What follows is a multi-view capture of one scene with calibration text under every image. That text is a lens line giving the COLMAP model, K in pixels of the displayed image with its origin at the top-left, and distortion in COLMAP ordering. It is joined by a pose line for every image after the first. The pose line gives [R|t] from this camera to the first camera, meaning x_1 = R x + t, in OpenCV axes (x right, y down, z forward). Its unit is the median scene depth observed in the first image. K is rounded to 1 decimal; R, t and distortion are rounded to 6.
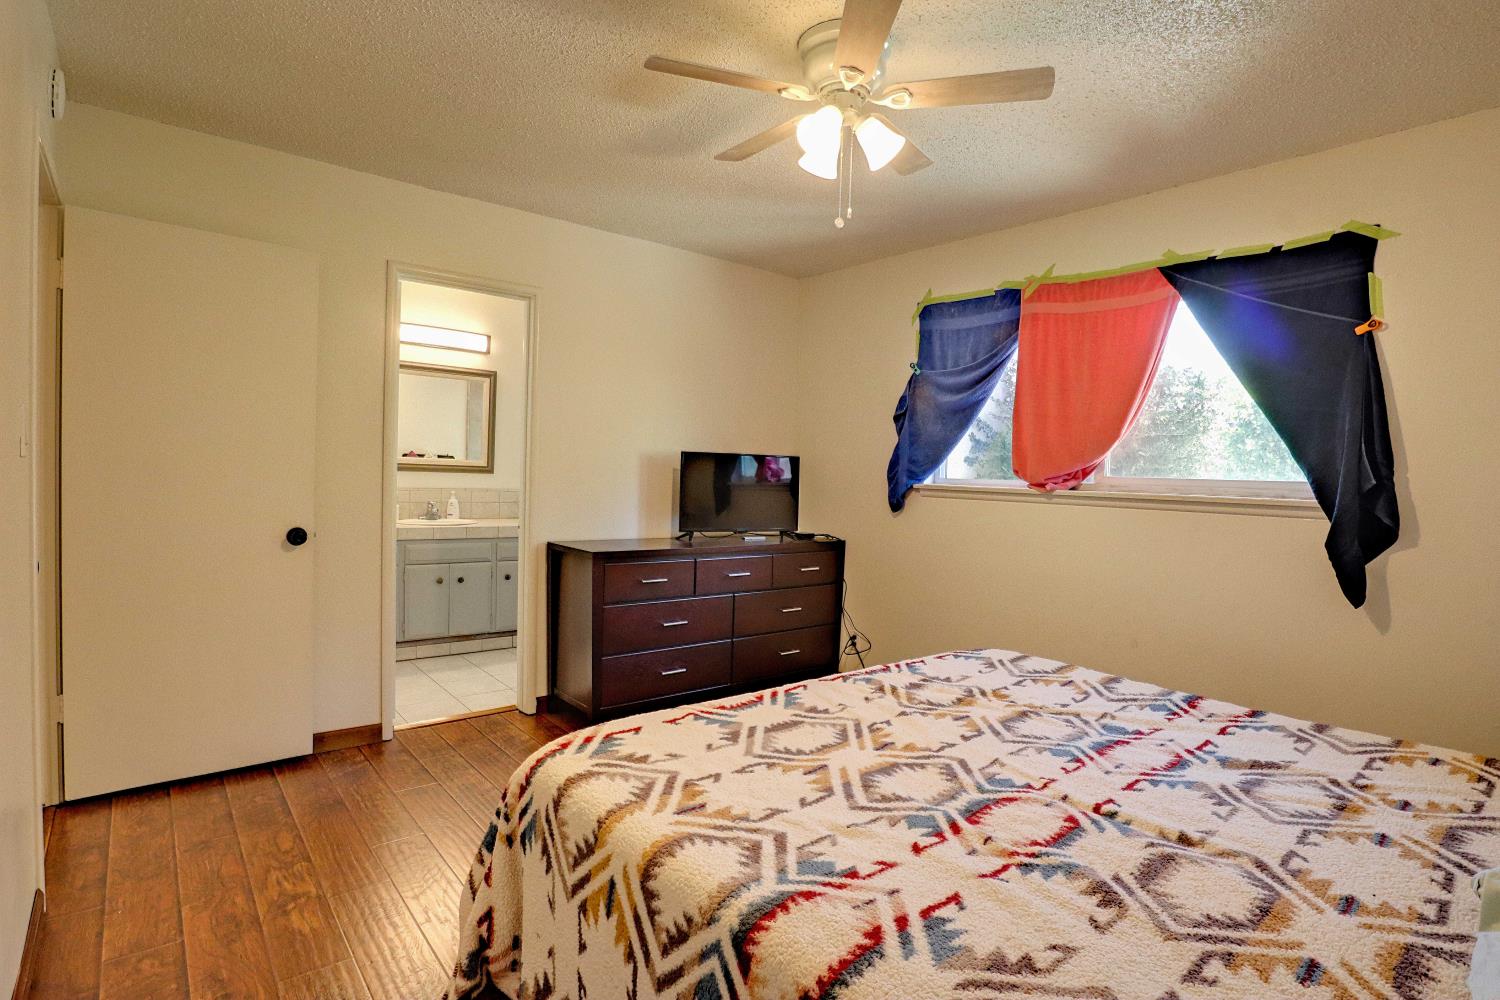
lens RADIAL K [[761.6, 0, 756.6], [0, 761.6, 508.4], [0, 0, 1]] dist [-0.020330, -0.000721]
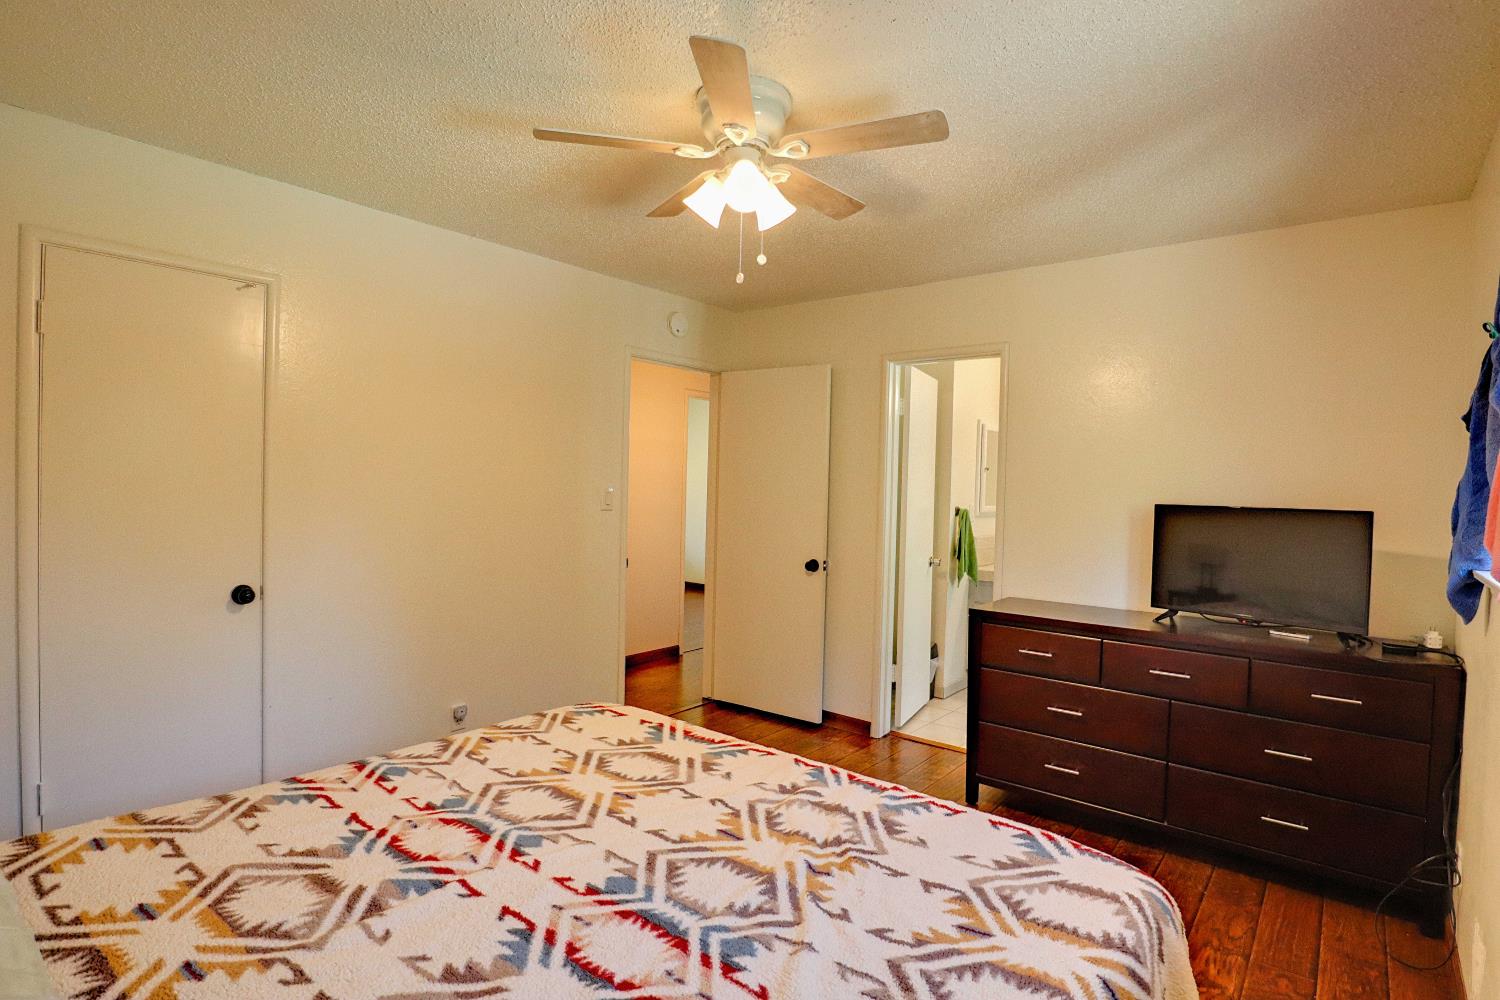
lens RADIAL K [[761.6, 0, 756.6], [0, 761.6, 508.4], [0, 0, 1]] dist [-0.020330, -0.000721]
pose [[0.156530, -0.023524, -0.987393, 1.031132], [-0.064352, 0.997349, -0.033963, -0.034369], [0.985575, 0.068857, 0.154601, 0.860942]]
